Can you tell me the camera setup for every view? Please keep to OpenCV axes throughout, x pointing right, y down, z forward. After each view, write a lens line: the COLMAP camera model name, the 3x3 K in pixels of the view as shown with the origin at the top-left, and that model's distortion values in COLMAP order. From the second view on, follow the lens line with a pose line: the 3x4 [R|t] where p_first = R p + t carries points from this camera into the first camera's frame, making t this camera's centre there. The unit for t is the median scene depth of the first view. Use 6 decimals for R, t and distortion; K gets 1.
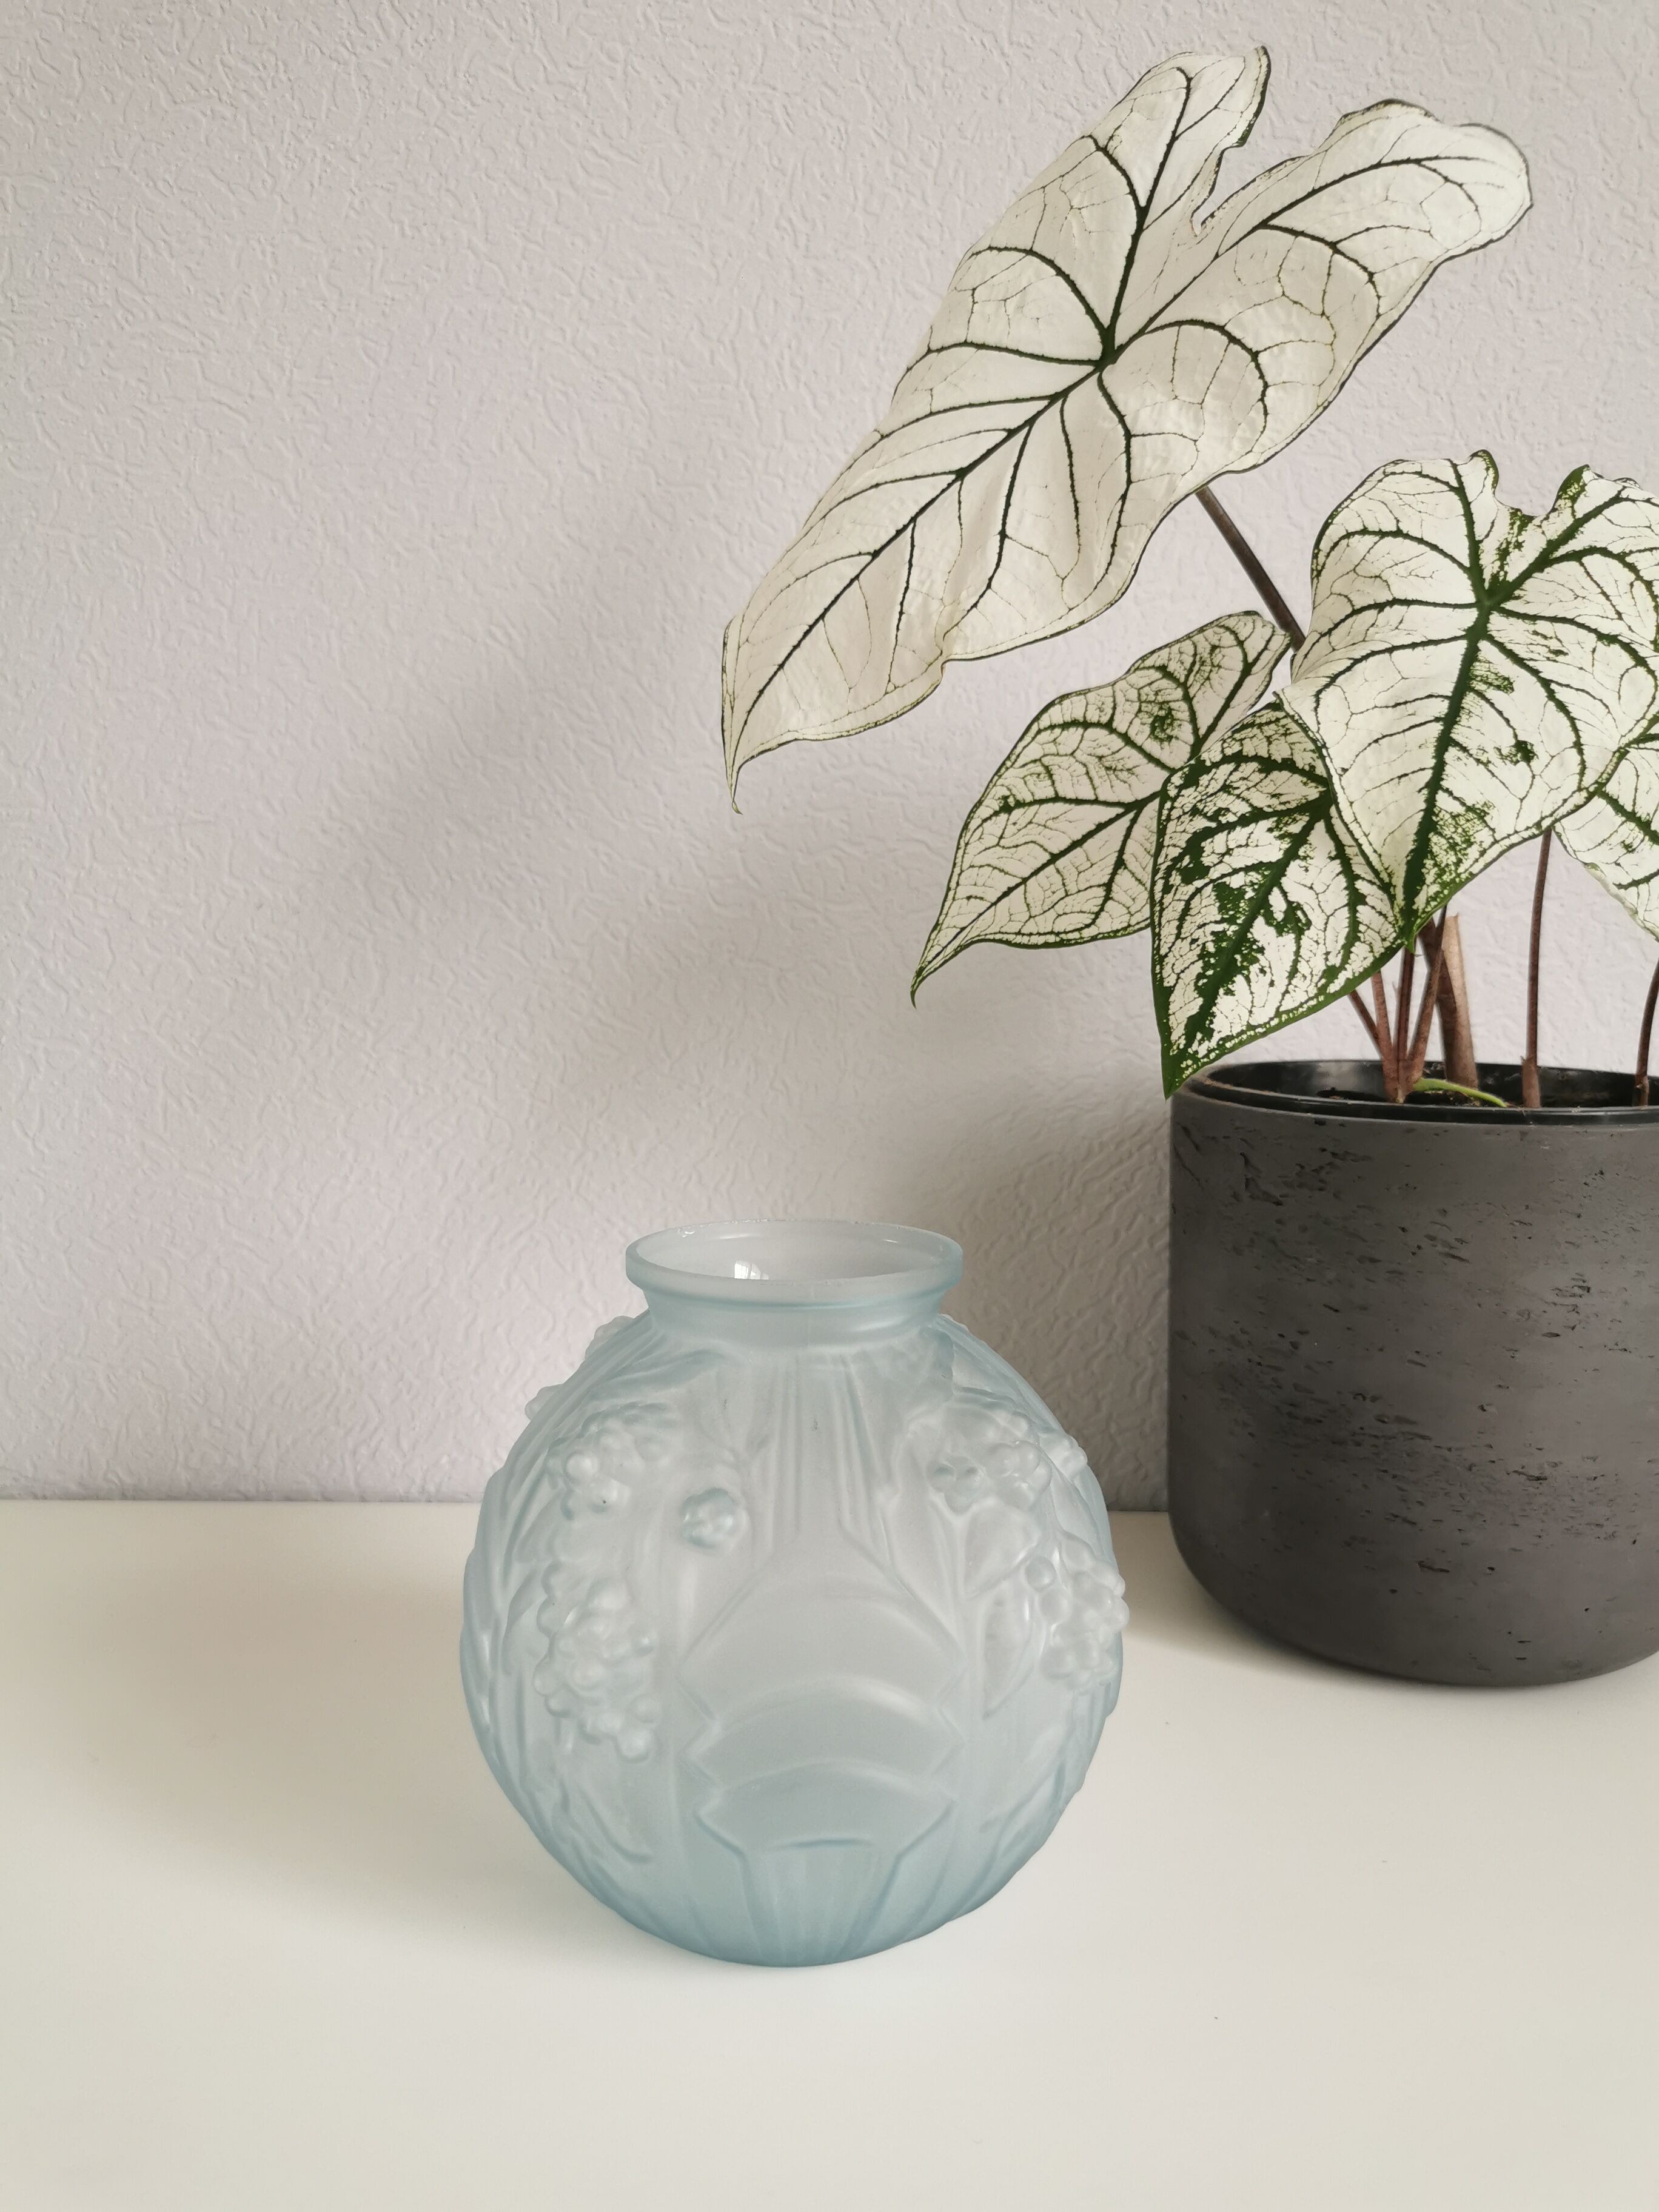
lens RADIAL K [[1789.9, 0, 827.5], [0, 1789.9, 1068.3], [0, 0, 1]] dist [-0.001077, -0.018311]
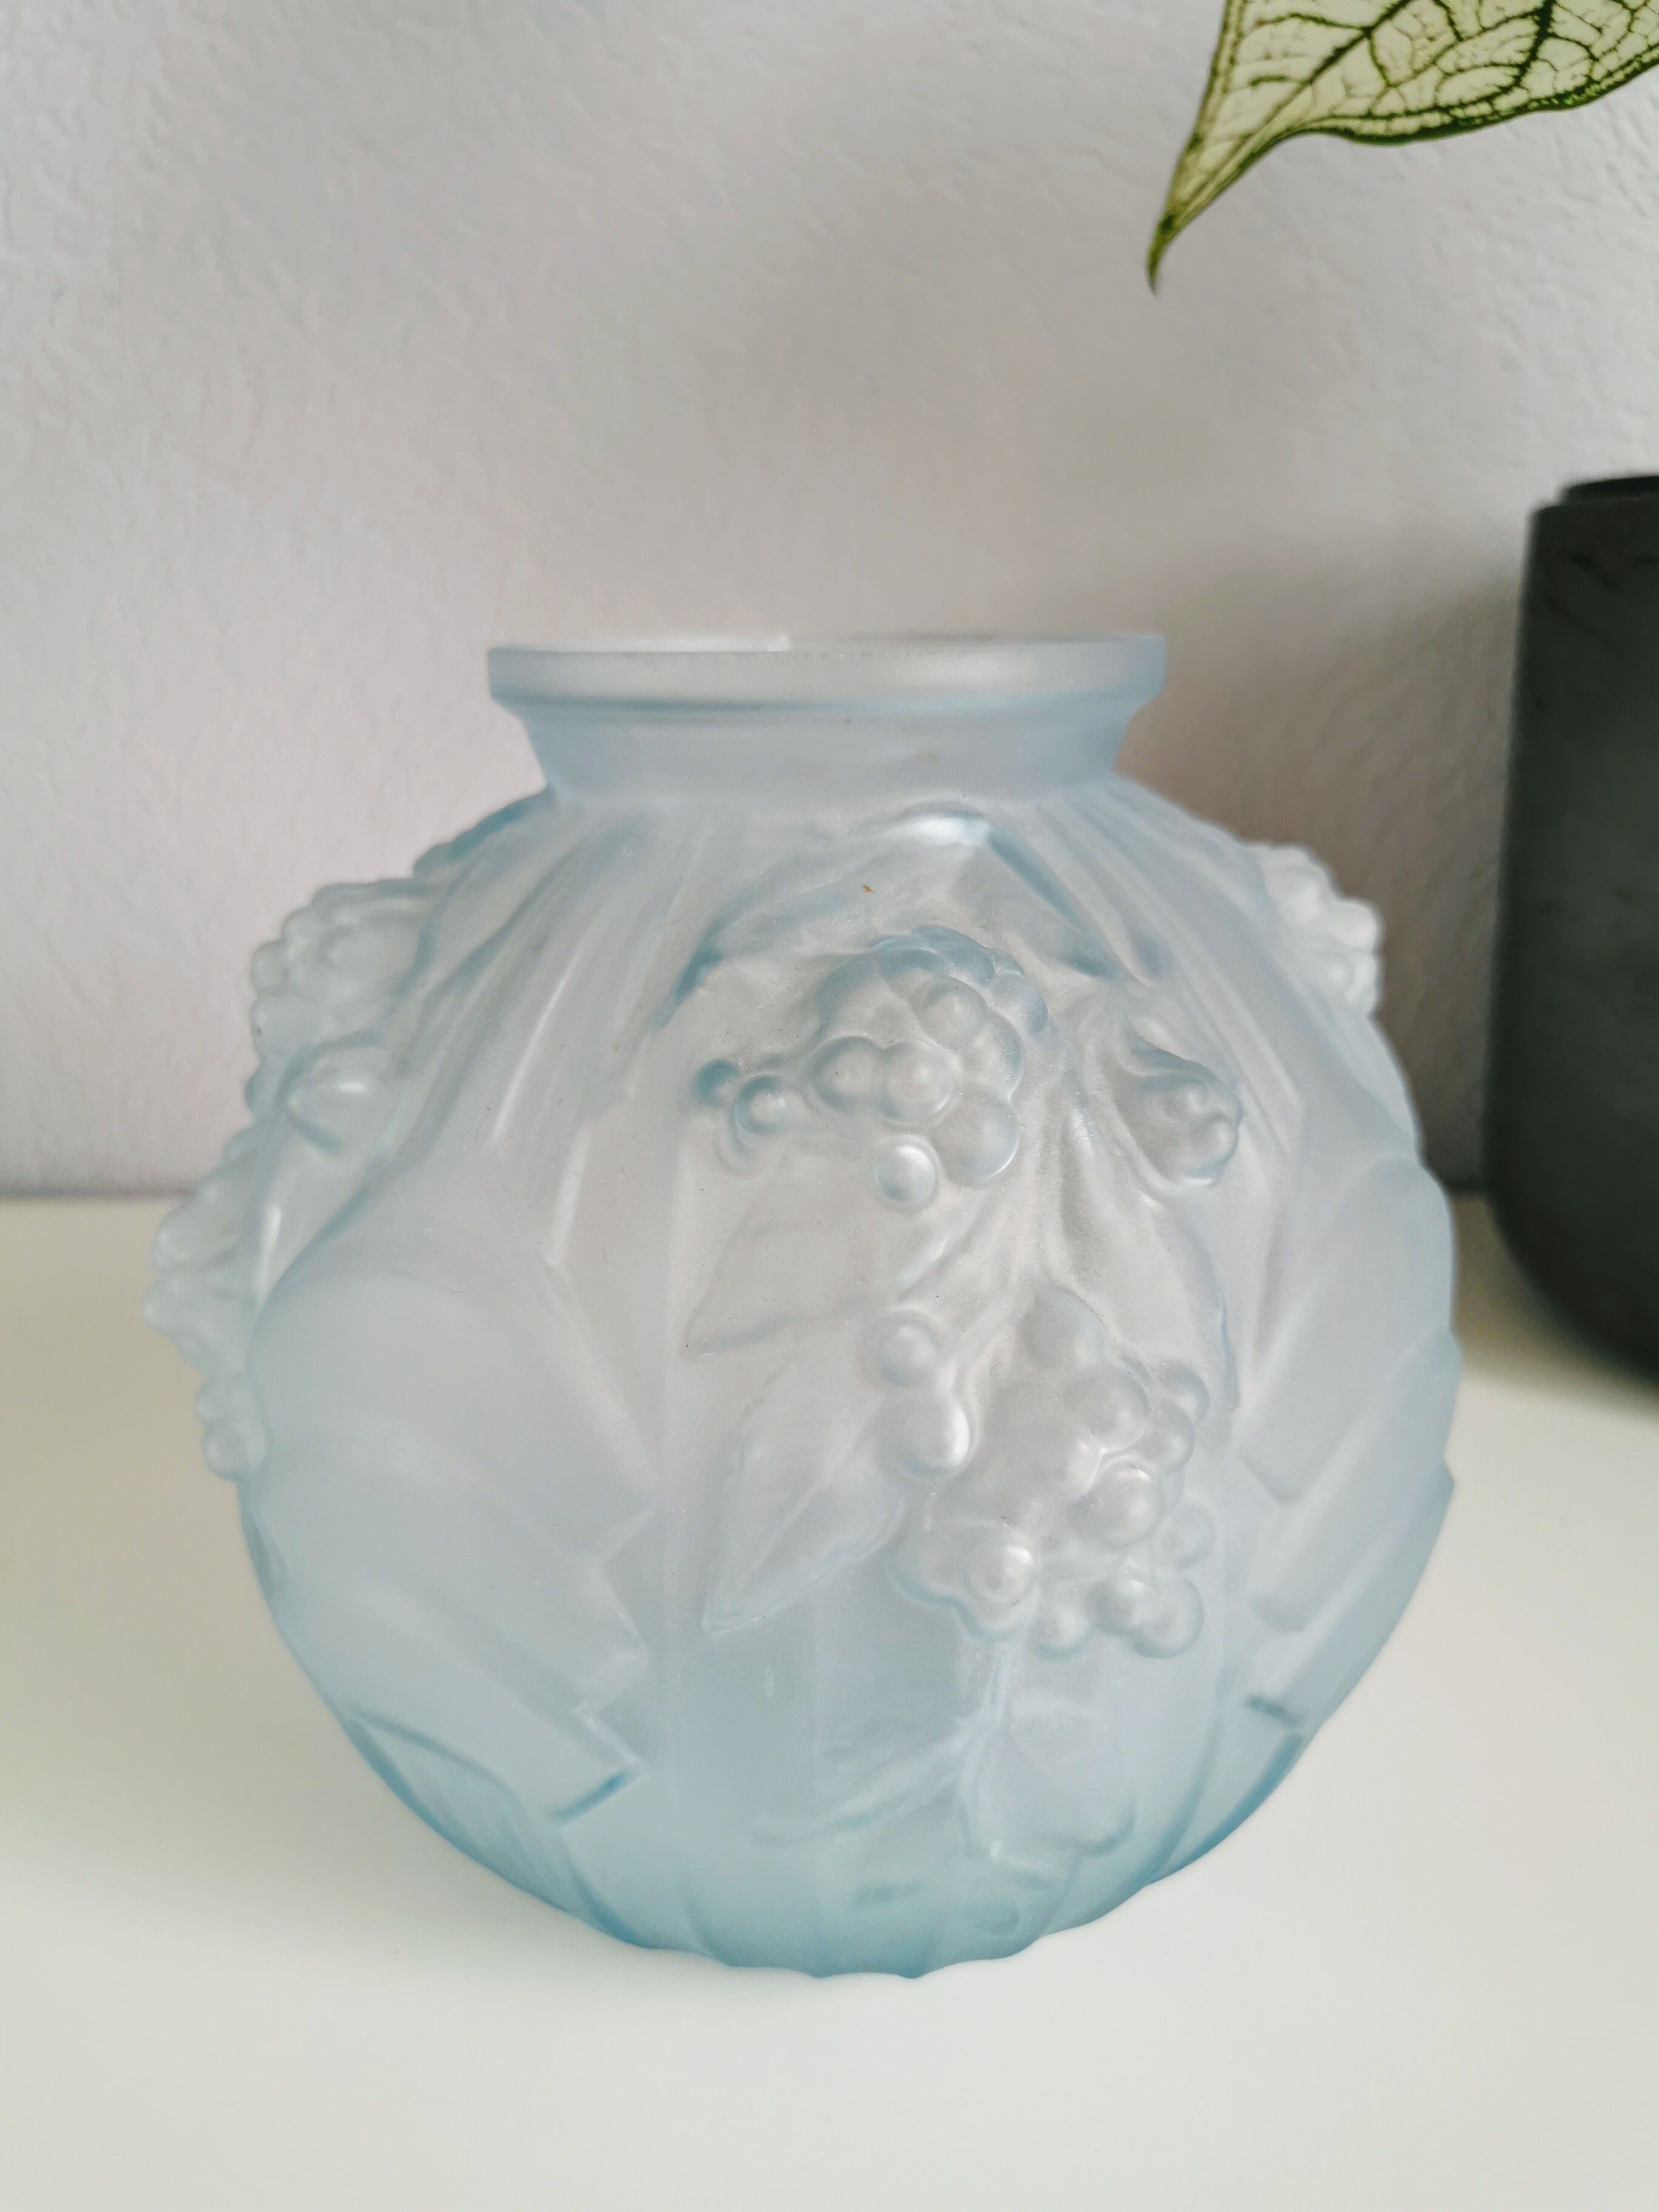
lens RADIAL K [[1789.9, 0, 814.3], [0, 1789.9, 1089.0], [0, 0, 1]] dist [-0.001077, -0.018311]
pose [[0.999632, -0.017768, -0.020478, -0.045852], [0.021060, 0.984559, 0.173780, 0.101641], [0.017074, -0.174147, 0.984572, 0.389524]]
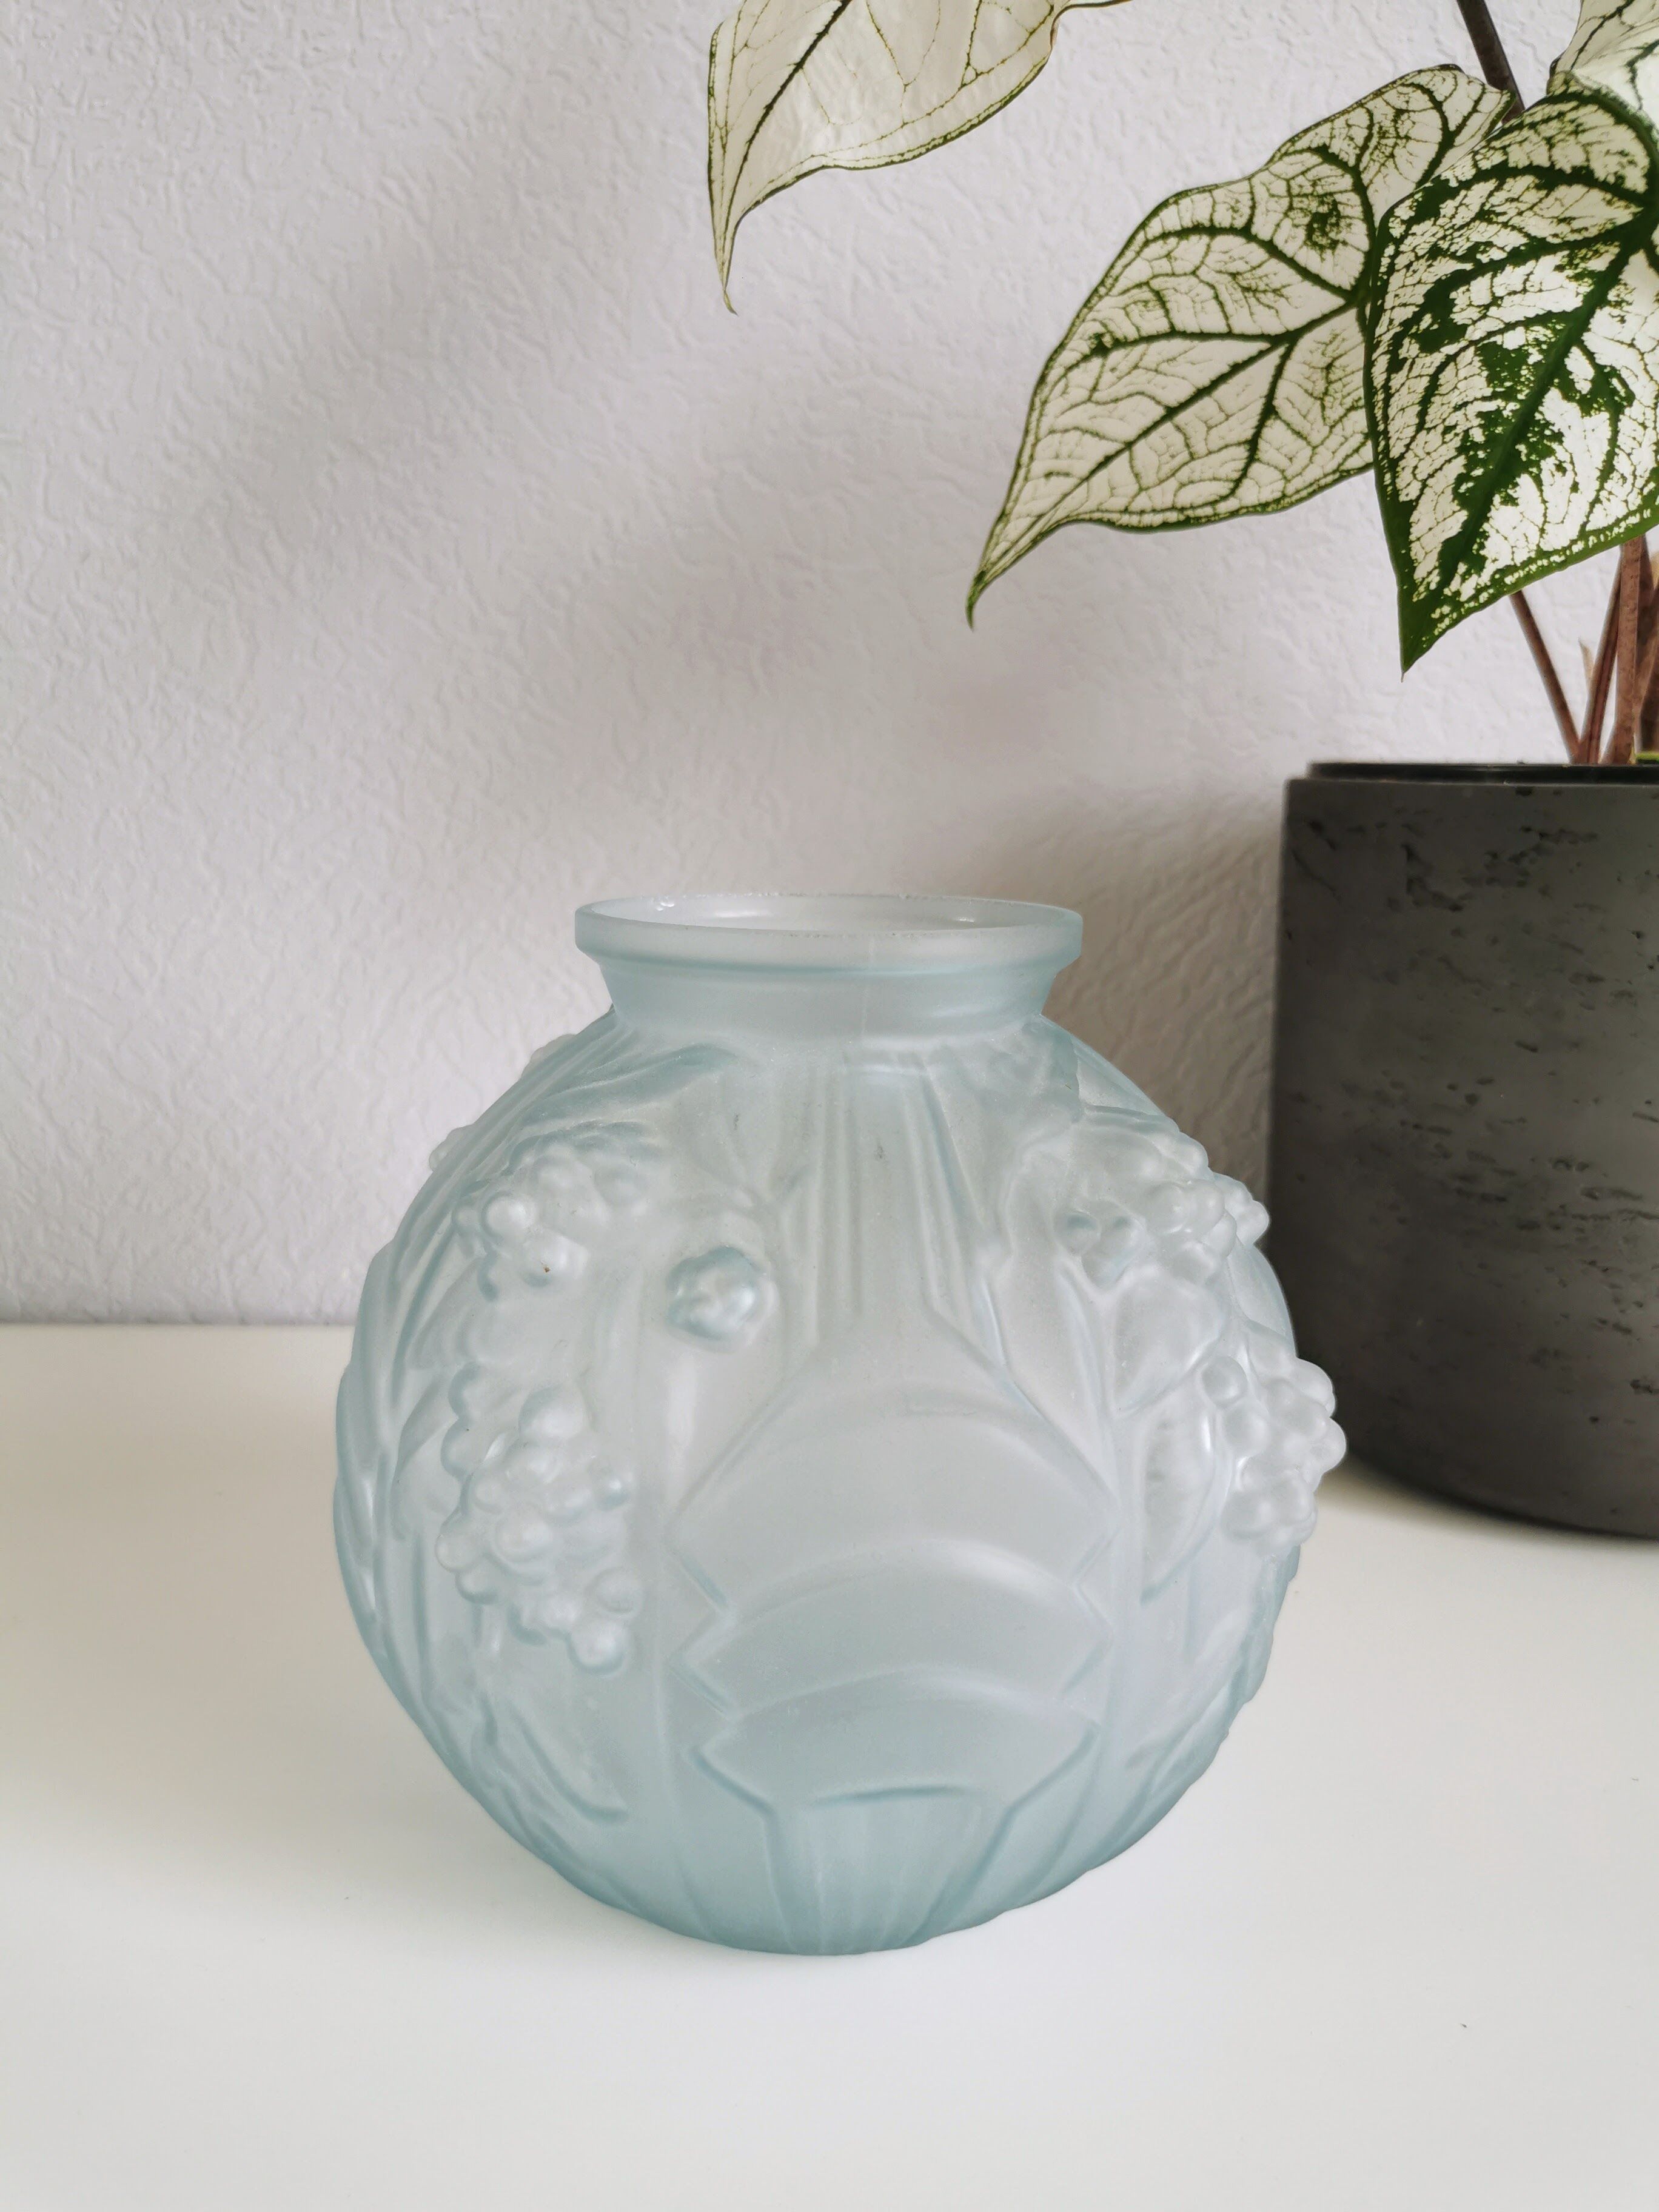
lens RADIAL K [[1789.9, 0, 817.0], [0, 1789.9, 1087.2], [0, 0, 1]] dist [-0.001077, -0.018311]
pose [[0.999587, 0.000319, 0.028739, -0.032138], [-0.002736, 0.996454, 0.084098, 0.084037], [-0.028610, -0.084142, 0.996043, 0.252490]]
